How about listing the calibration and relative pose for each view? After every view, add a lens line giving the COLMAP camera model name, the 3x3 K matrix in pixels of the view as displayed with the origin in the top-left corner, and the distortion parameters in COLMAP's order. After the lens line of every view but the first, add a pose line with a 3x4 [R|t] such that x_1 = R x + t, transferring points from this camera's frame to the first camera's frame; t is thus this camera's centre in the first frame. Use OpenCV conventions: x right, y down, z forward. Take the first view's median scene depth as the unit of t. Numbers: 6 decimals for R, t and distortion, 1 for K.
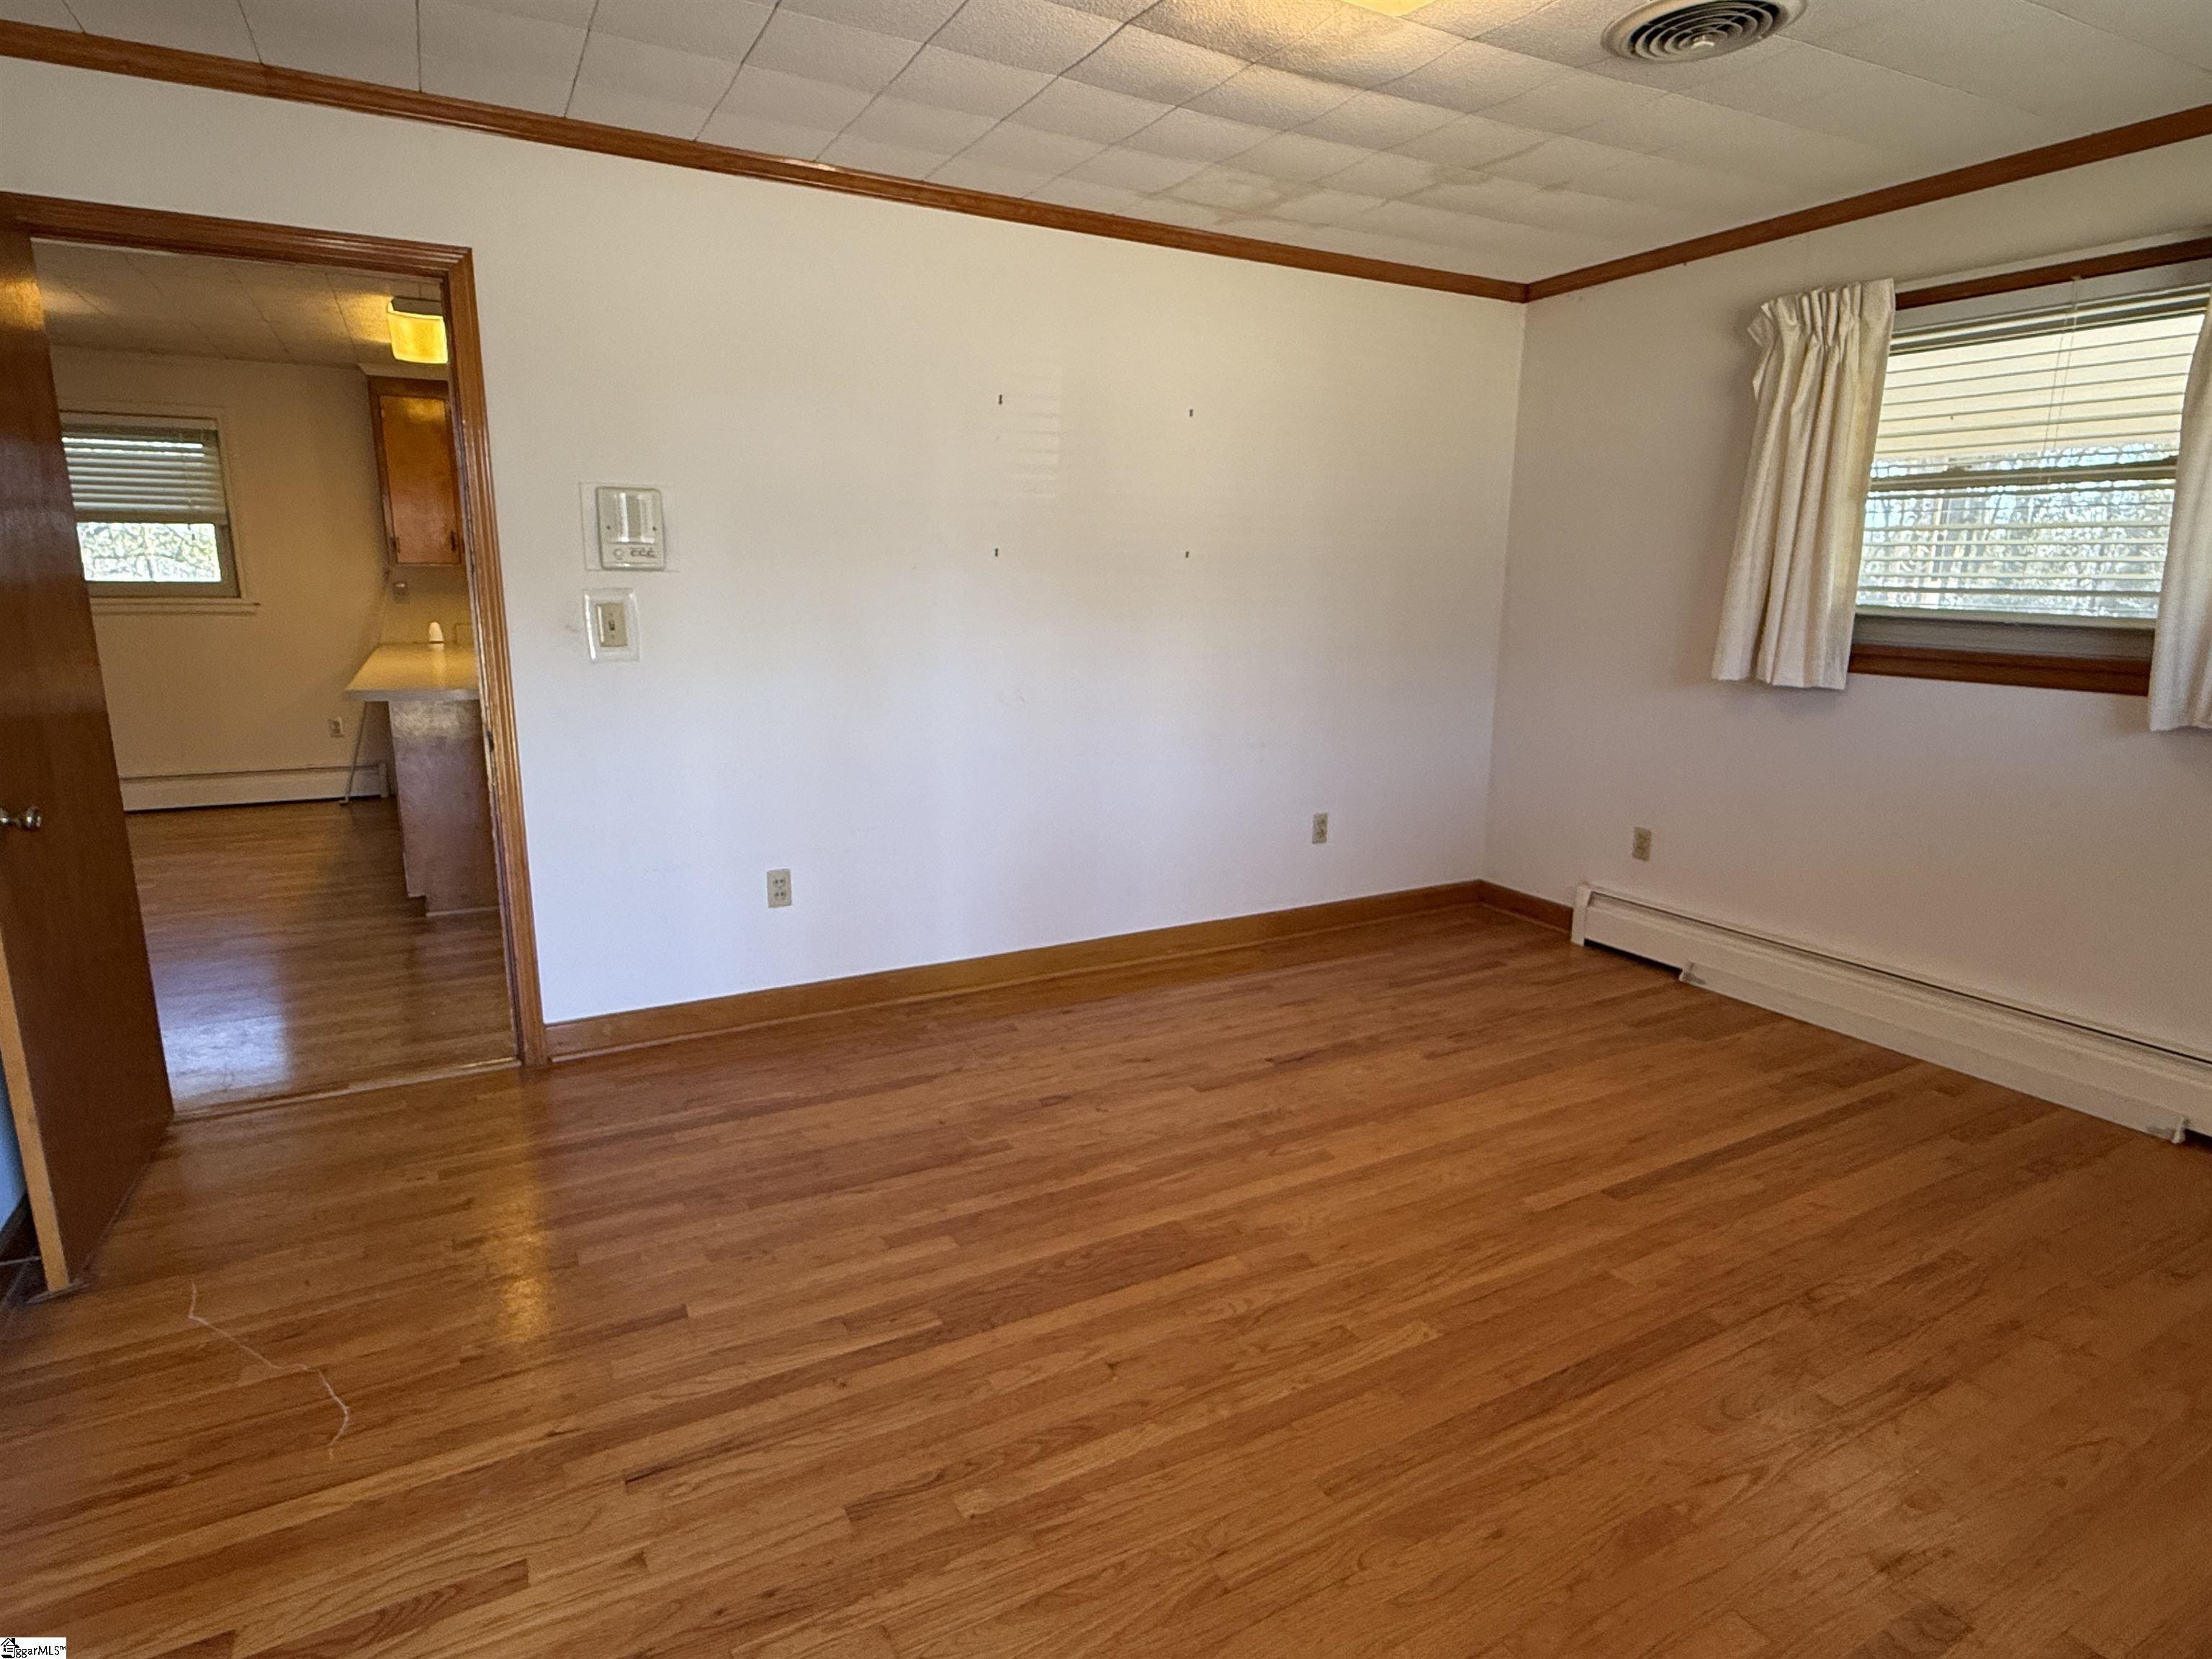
lens RADIAL K [[1198.3, 0, 1103.1], [0, 1198.3, 829.2], [0, 0, 1]] dist [0.002088, 0.000322]
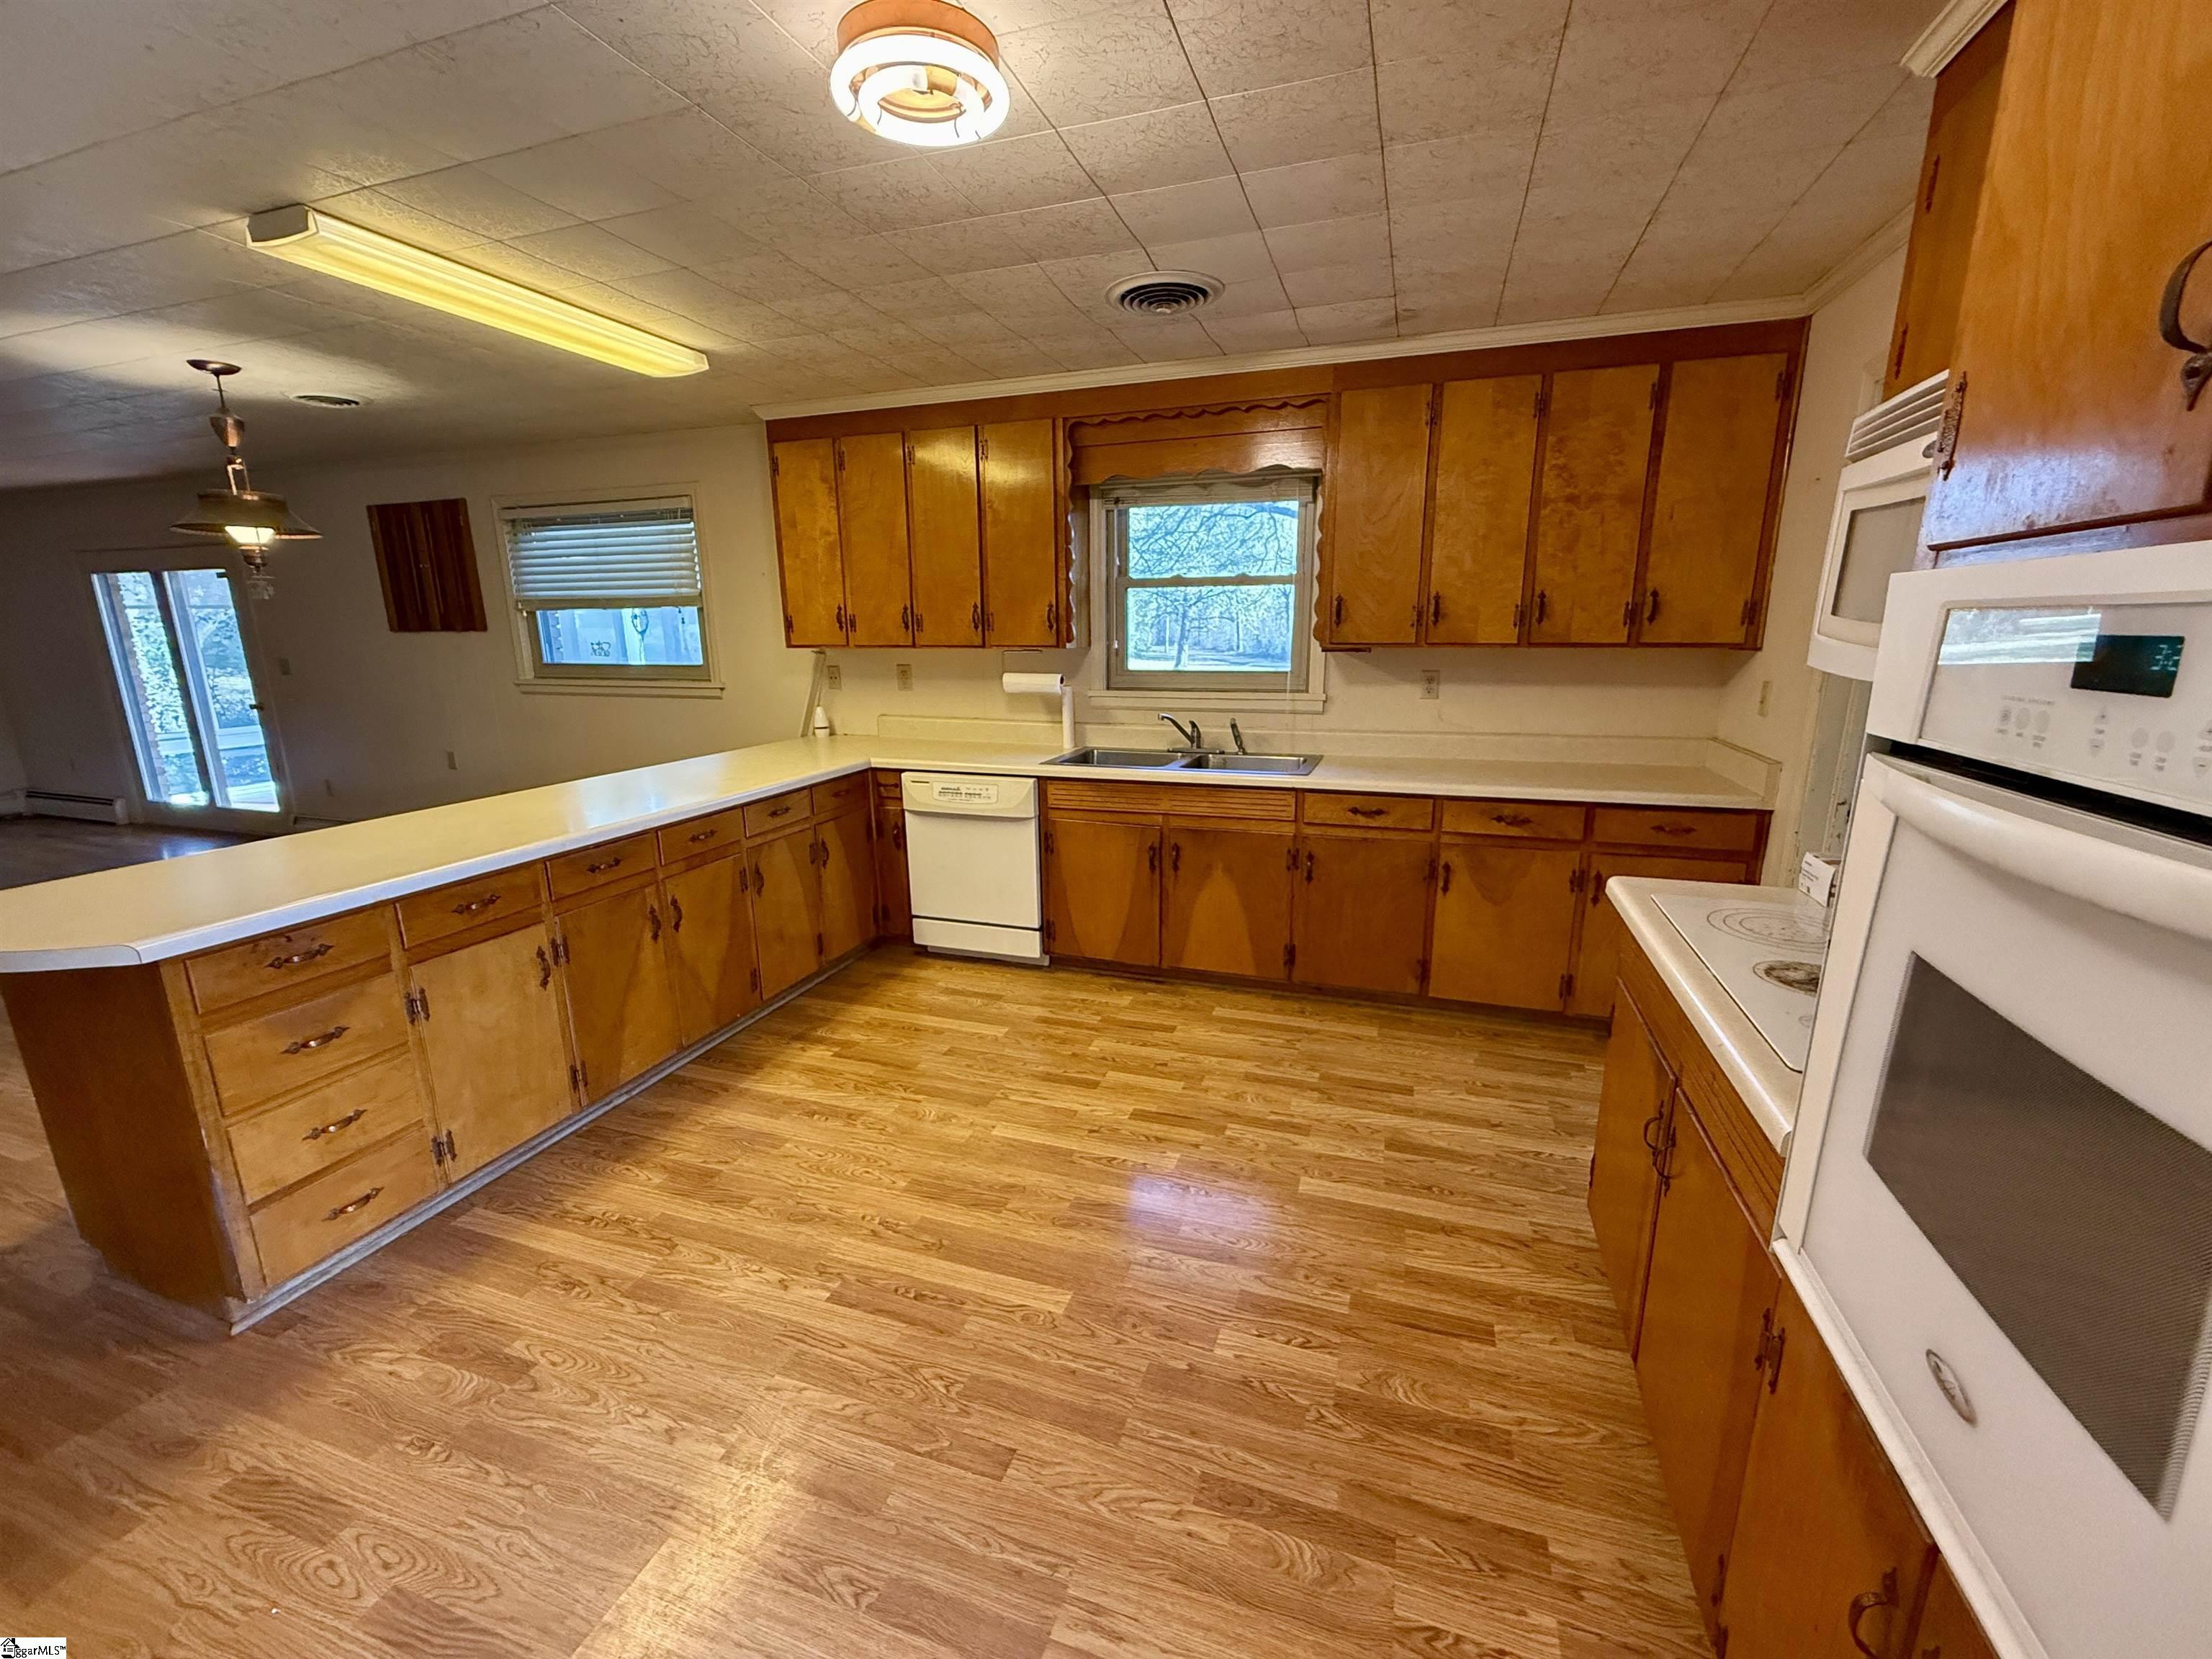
lens RADIAL K [[893.0, 0, 1107.1], [0, 893.0, 828.0], [0, 0, 1]] dist [0.000220, 0.000063]
pose [[0.674295, 0.147040, -0.723675, 0.031798], [-0.140506, 0.987620, 0.069752, -0.174395], [0.724972, 0.054647, 0.686607, 0.755848]]
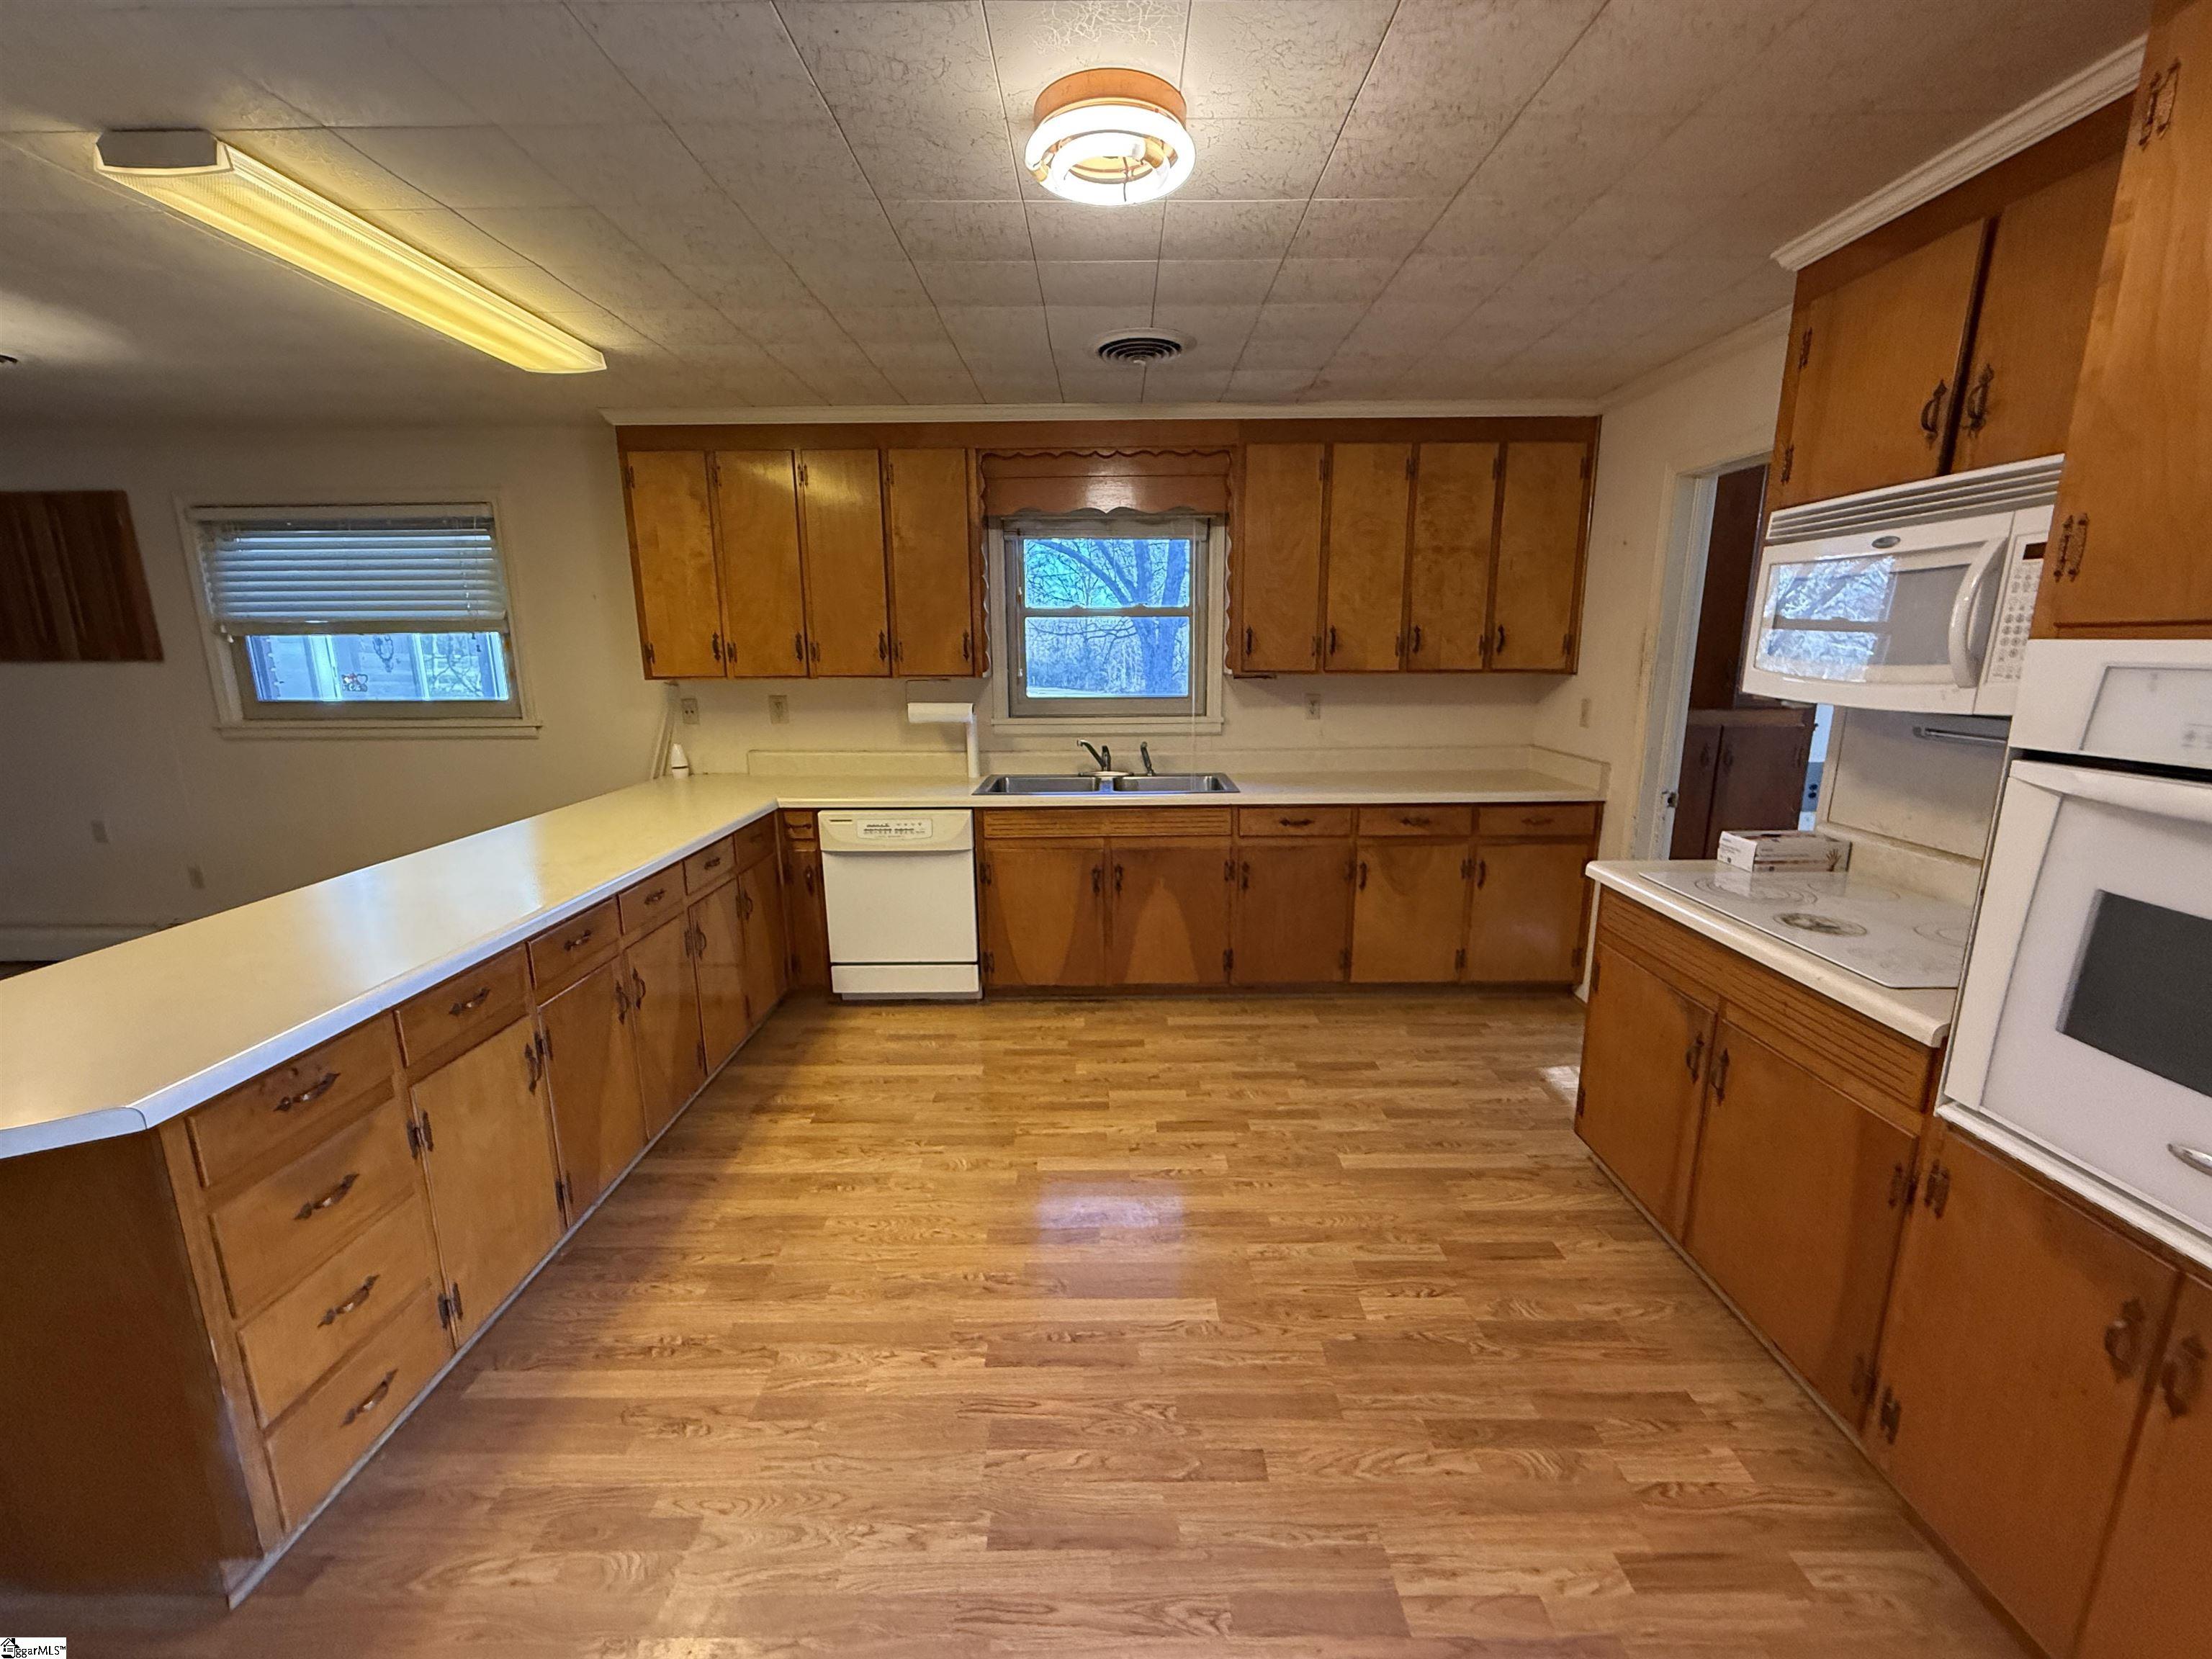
lens RADIAL K [[893.0, 0, 1107.1], [0, 893.0, 828.0], [0, 0, 1]] dist [0.000220, 0.000063]
pose [[0.875864, 0.080672, -0.475766, -0.068948], [-0.084779, 0.996317, 0.012863, -0.162907], [0.475052, 0.029068, 0.879478, 0.662488]]
